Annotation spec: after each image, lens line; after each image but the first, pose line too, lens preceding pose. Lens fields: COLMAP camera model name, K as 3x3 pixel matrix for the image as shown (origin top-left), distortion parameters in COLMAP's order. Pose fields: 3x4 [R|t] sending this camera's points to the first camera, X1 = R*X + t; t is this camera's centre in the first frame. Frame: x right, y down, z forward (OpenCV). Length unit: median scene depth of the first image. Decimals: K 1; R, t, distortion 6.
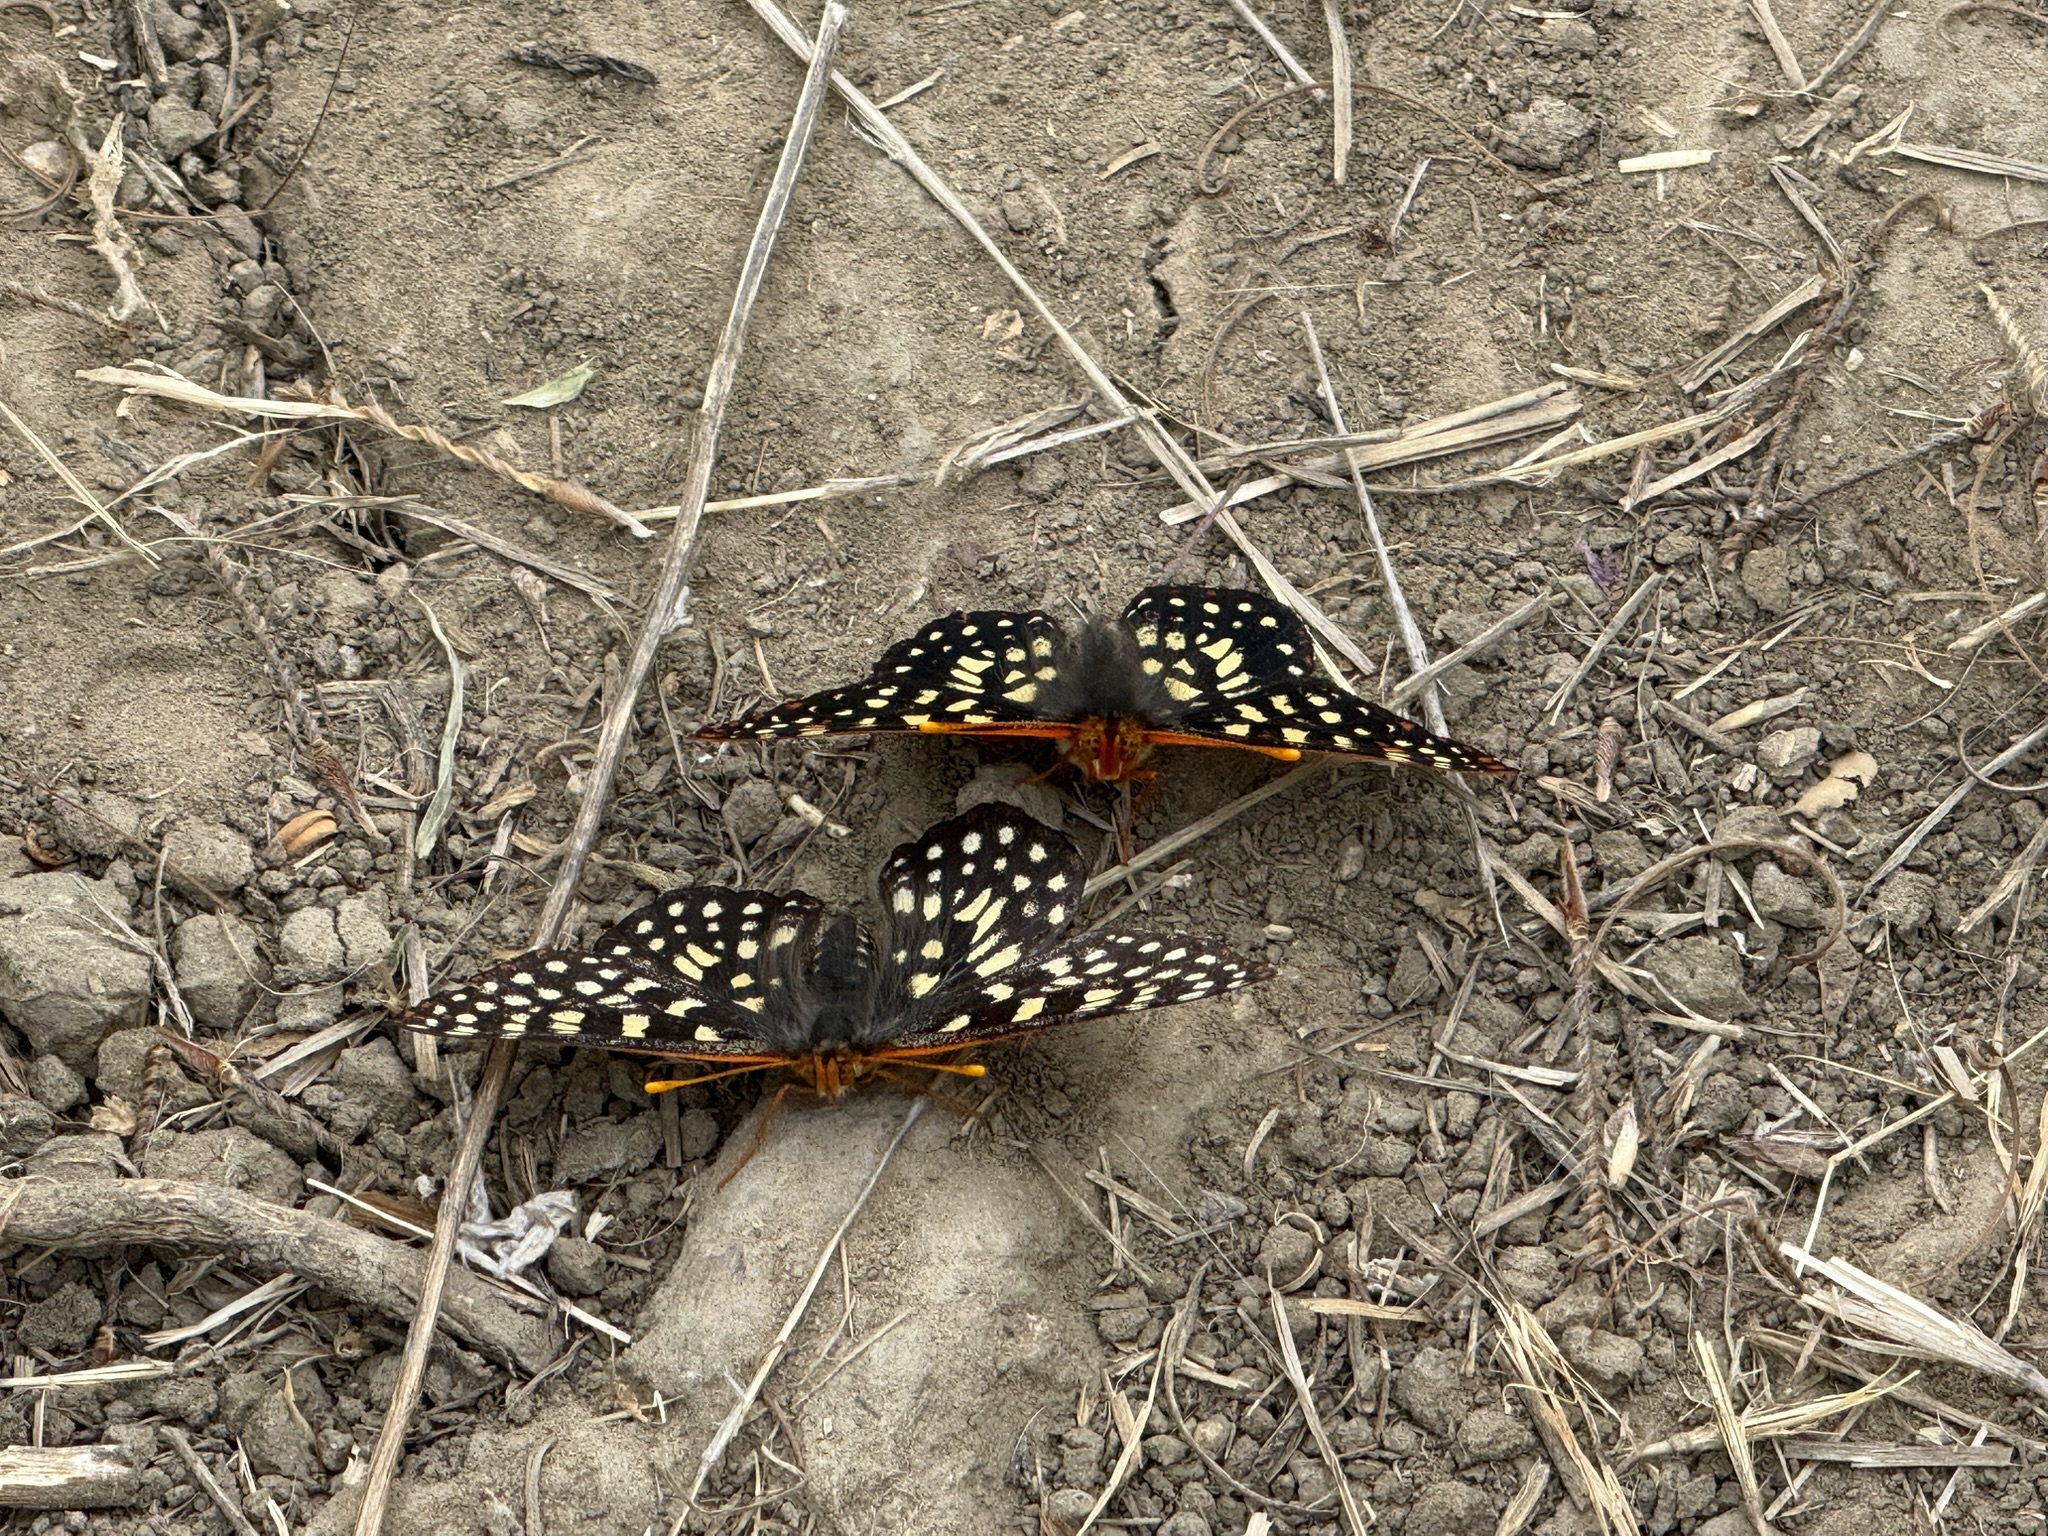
lens RADIAL K [[15026.5, 0, 1024.8], [0, 15026.5, 768.8], [0, 0, 1]] dist [0.083544, 0.000000]
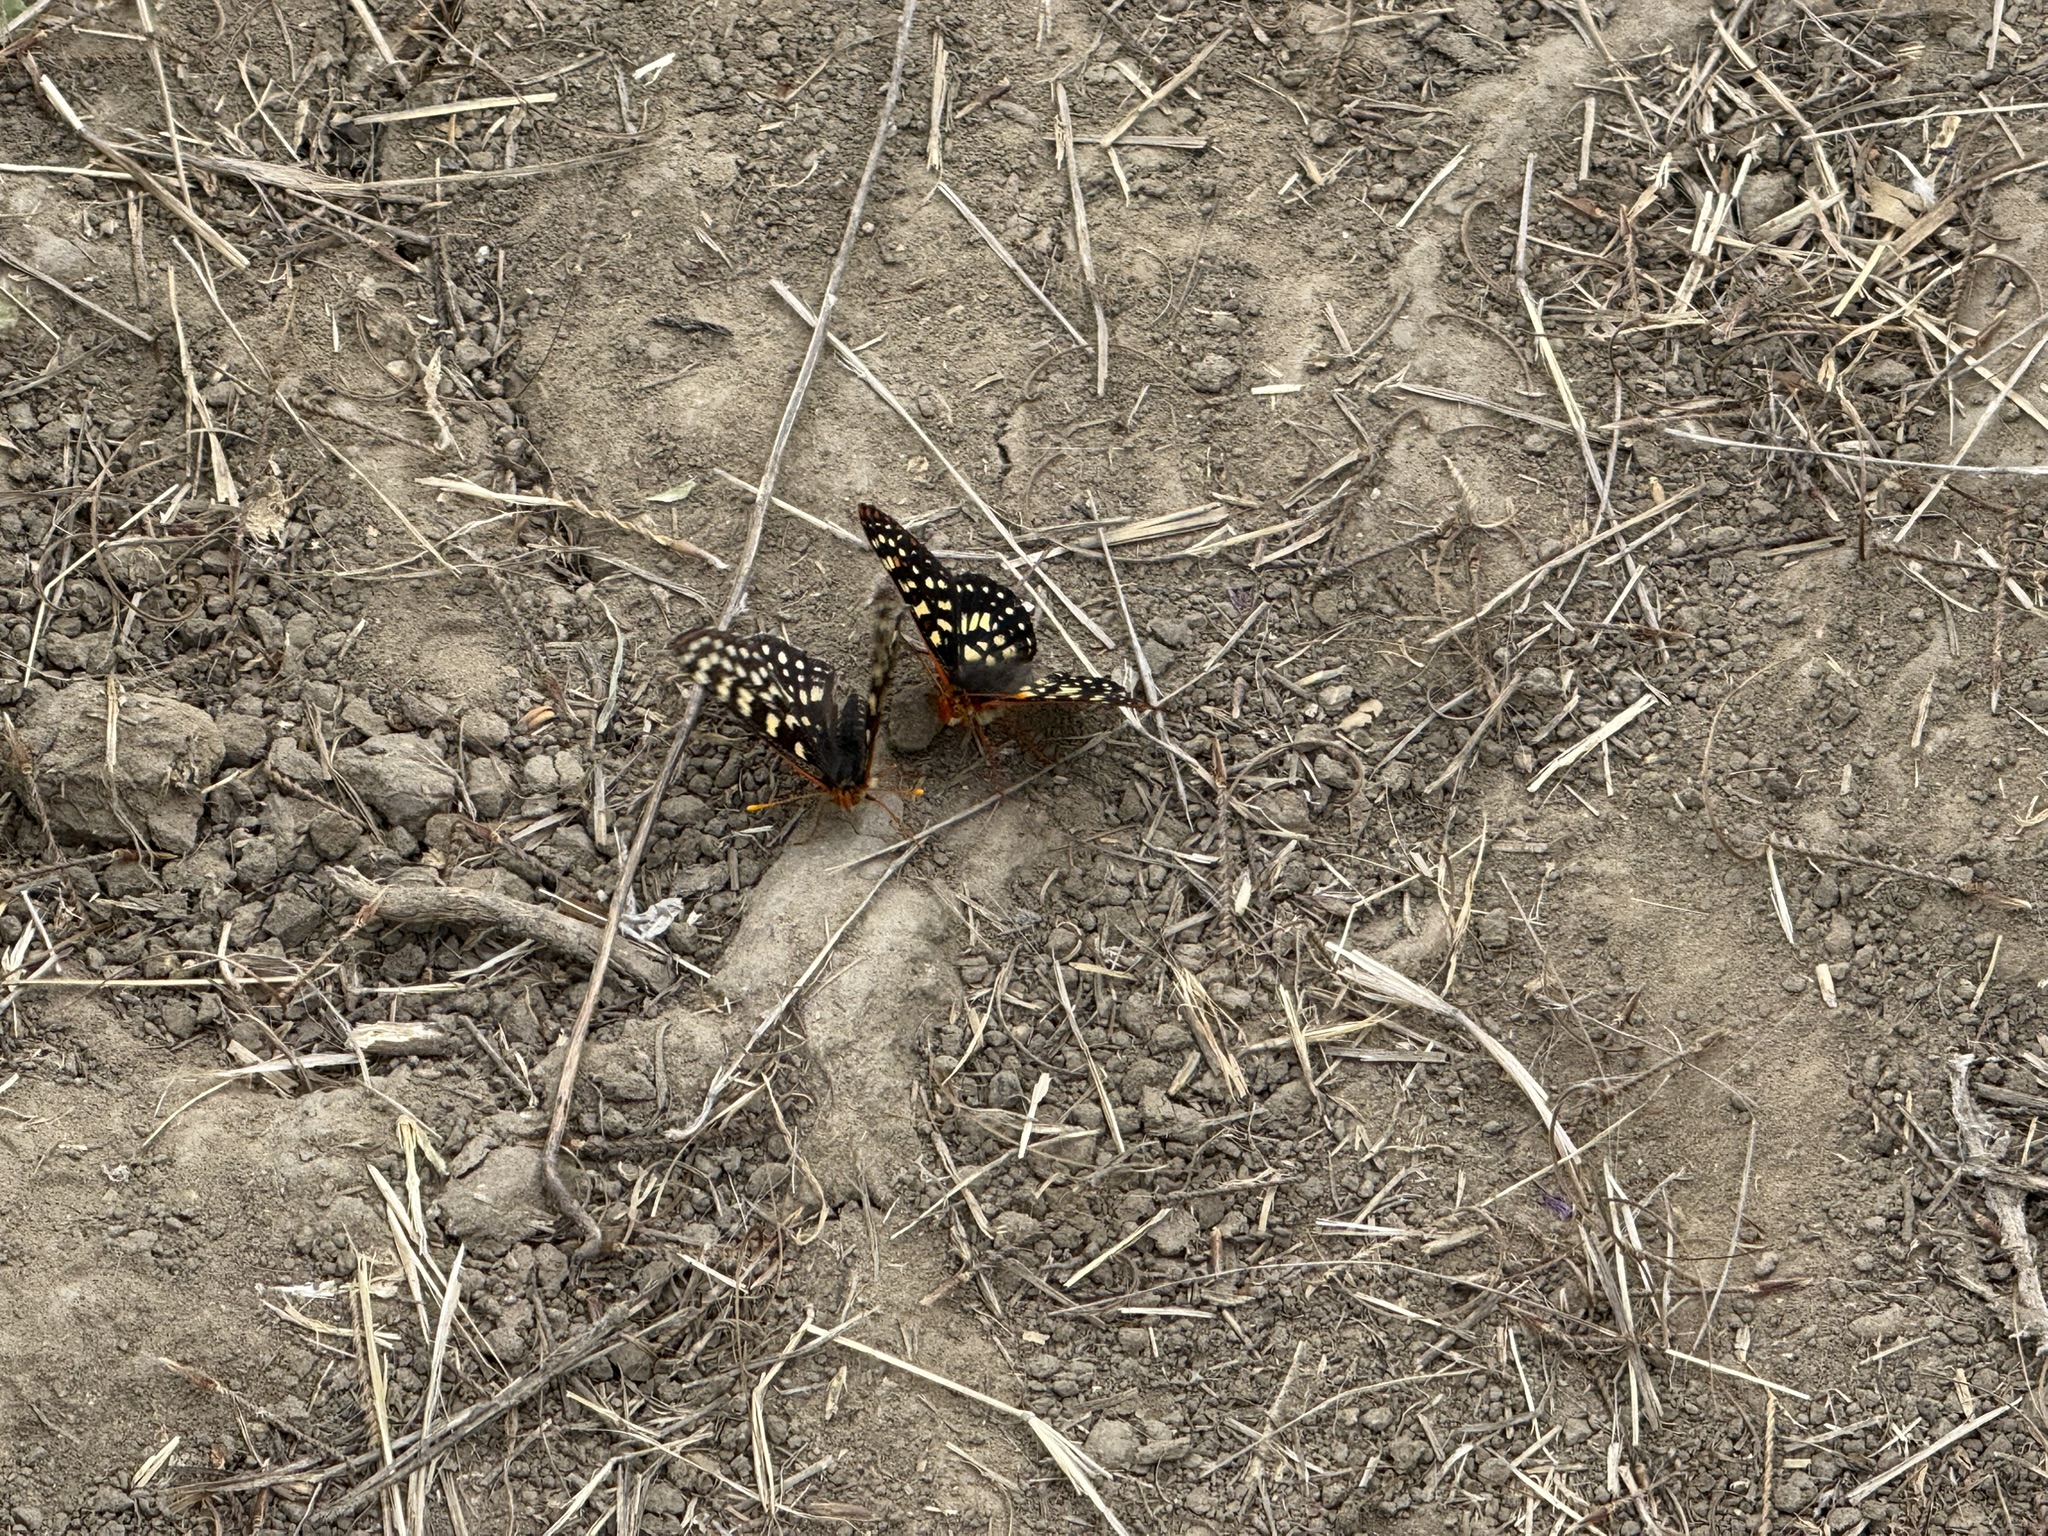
lens RADIAL K [[12685.1, 0, 1023.4], [0, 12685.1, 767.5], [0, 0, 1]] dist [-0.127067, 0.000000]
pose [[0.999152, 0.028702, 0.029508, -0.033987], [-0.026101, 0.996034, -0.085054, 0.142348], [-0.031833, 0.084212, 0.995939, -0.563870]]
